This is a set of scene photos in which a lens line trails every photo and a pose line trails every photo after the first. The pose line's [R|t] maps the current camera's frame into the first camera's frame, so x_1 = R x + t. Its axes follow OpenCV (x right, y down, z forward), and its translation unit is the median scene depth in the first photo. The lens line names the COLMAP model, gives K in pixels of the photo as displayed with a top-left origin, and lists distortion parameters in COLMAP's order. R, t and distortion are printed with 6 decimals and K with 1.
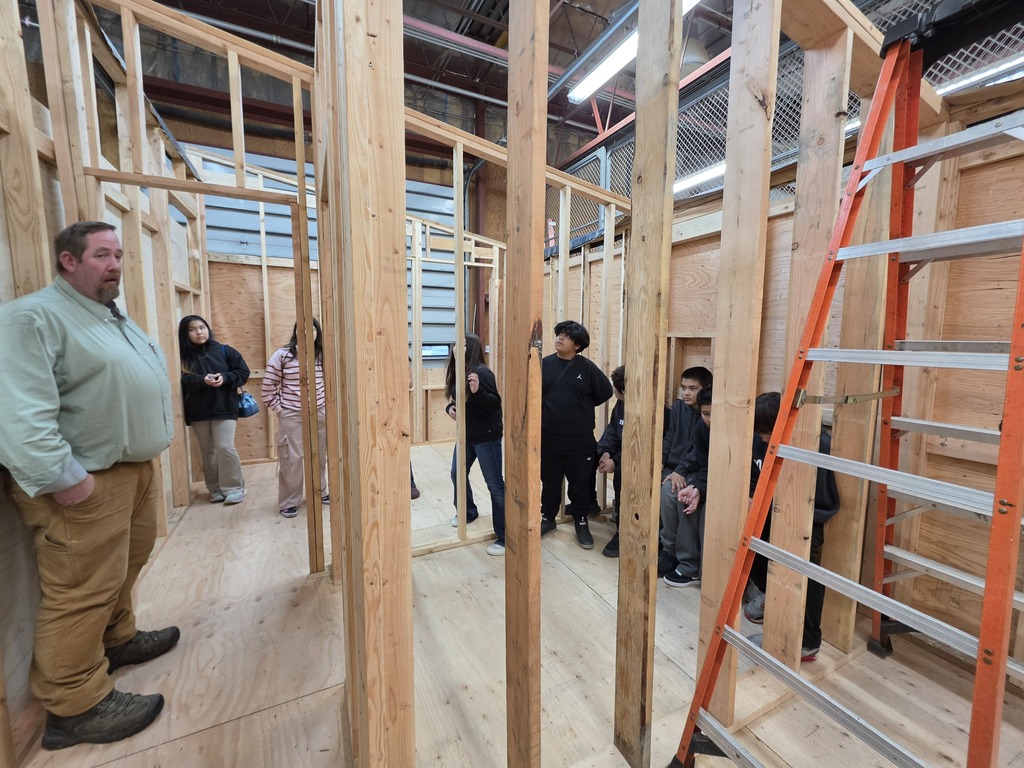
lens RADIAL K [[411.9, 0, 510.8], [0, 411.9, 379.9], [0, 0, 1]] dist [0.001906, 0.000124]
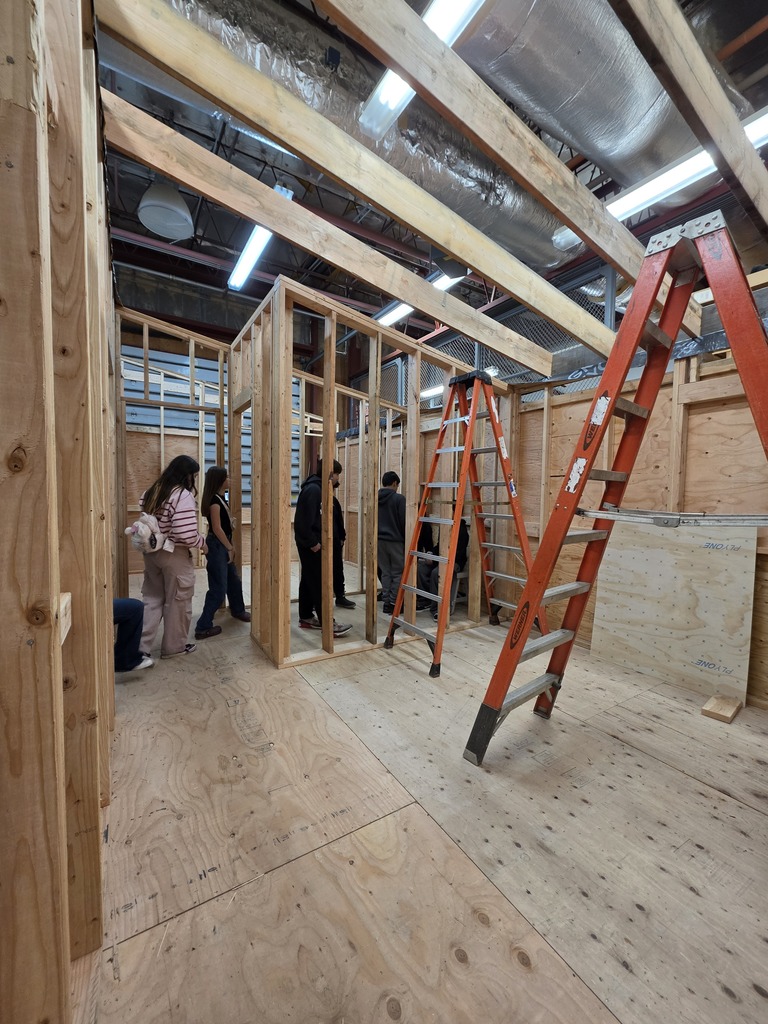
lens RADIAL K [[411.9, 0, 385.6], [0, 411.9, 515.5], [0, 0, 1]] dist [0.001906, 0.000124]
pose [[0.995033, 0.005721, 0.099386, 0.037906], [-0.000512, 0.998628, -0.052356, 0.083713], [-0.099549, 0.052045, 0.993671, -0.493891]]
